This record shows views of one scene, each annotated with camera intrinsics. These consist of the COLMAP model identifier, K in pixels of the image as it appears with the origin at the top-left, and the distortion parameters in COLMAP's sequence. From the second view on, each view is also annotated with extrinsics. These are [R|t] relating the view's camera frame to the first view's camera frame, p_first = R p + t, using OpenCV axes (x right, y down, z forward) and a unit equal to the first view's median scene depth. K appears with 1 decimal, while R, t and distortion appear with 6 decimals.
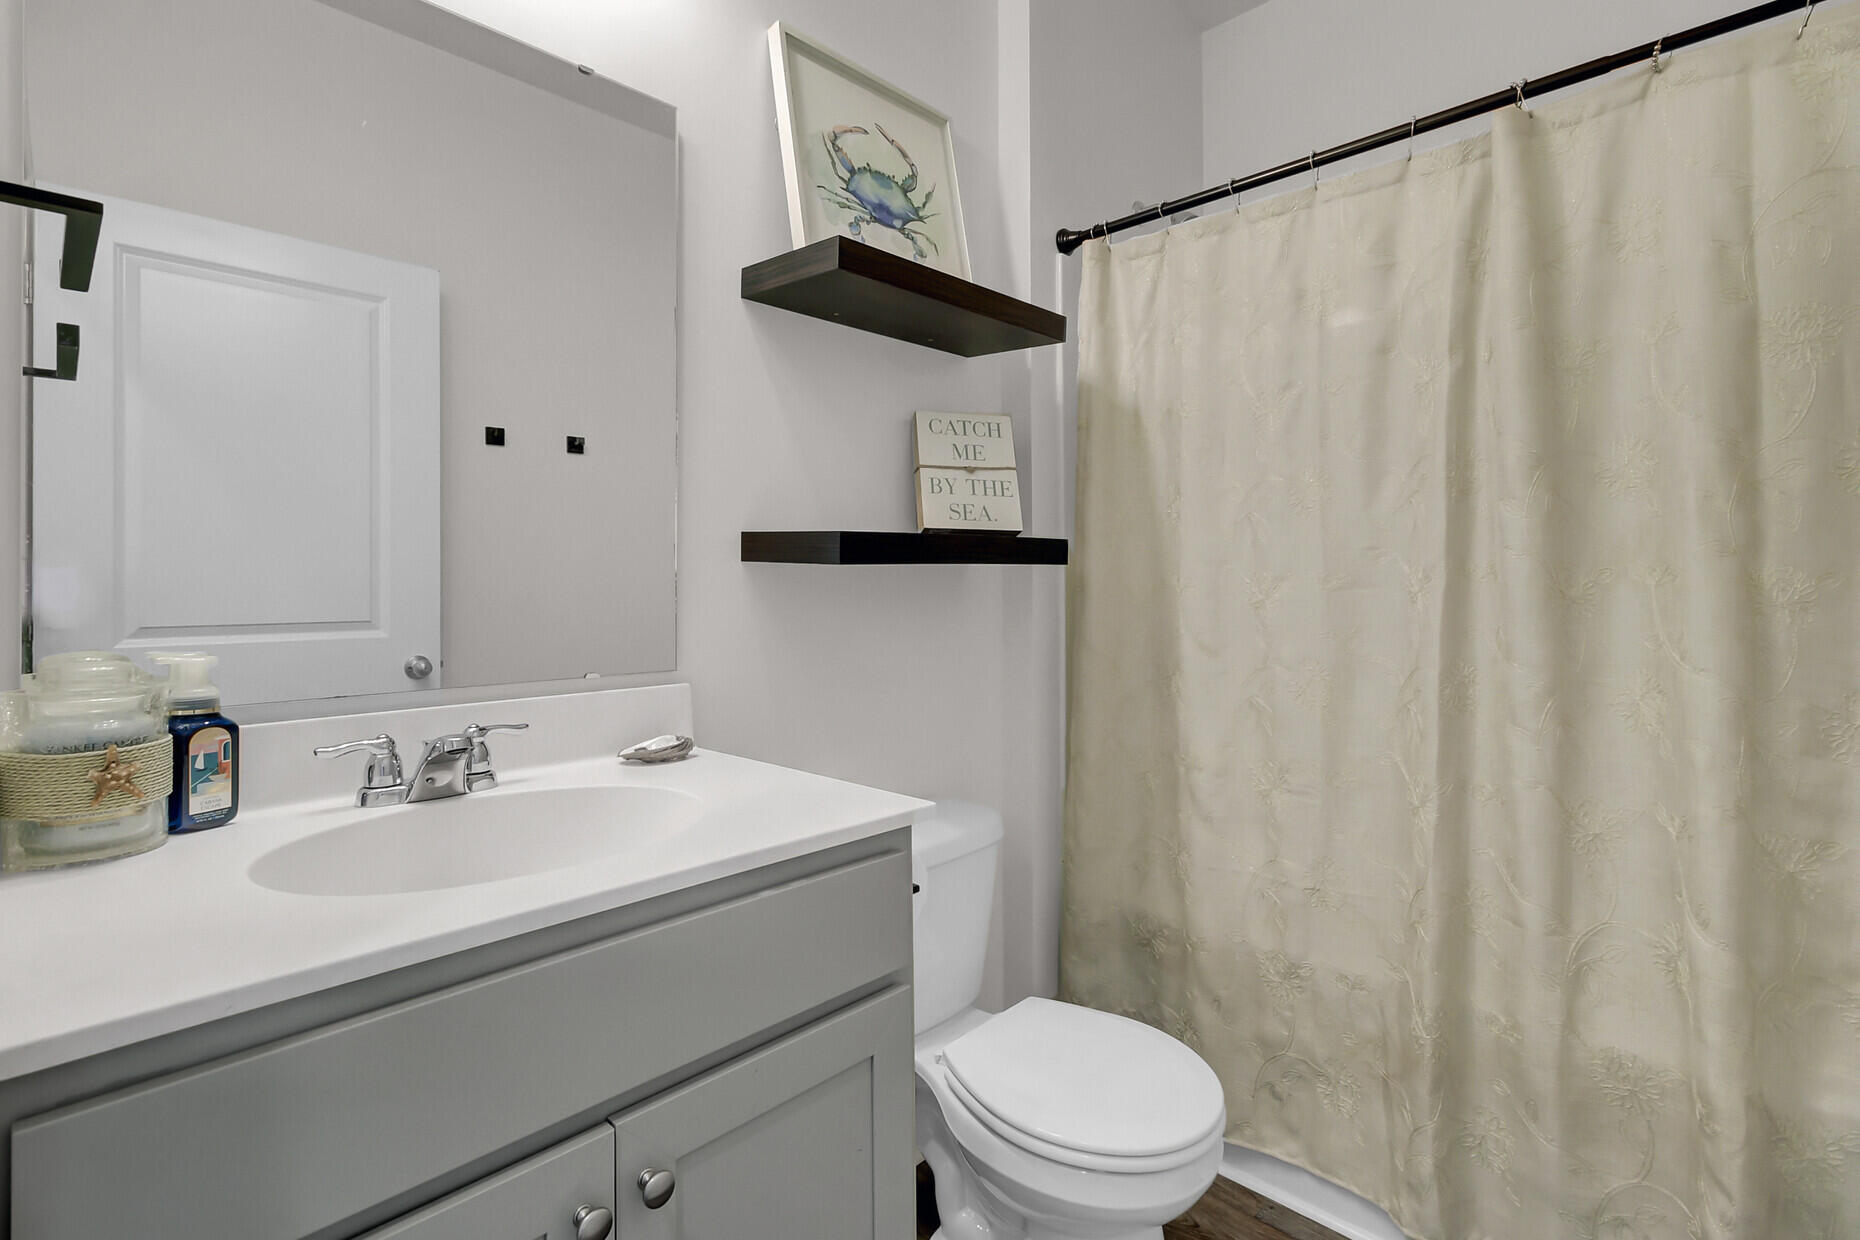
lens RADIAL K [[891.2, 0, 932.5], [0, 891.2, 579.7], [0, 0, 1]] dist [-0.000273, 0.000466]
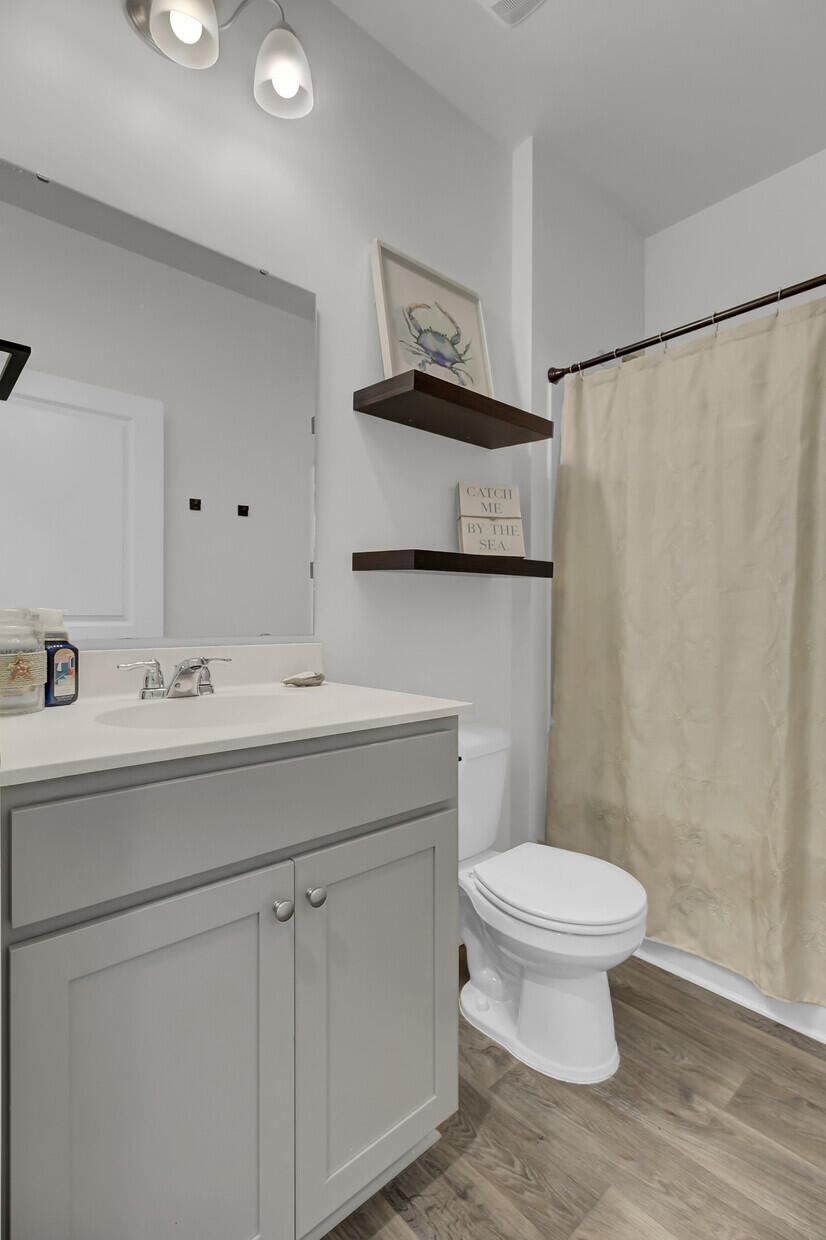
lens RADIAL K [[594.1, 0, 425.5], [0, 594.1, 620.1], [0, 0, 1]] dist [-0.000273, 0.000466]
pose [[0.998060, 0.008415, -0.061685, -0.011191], [-0.007737, 0.999907, 0.011224, 0.054722], [0.061774, -0.010725, 0.998033, -0.083546]]
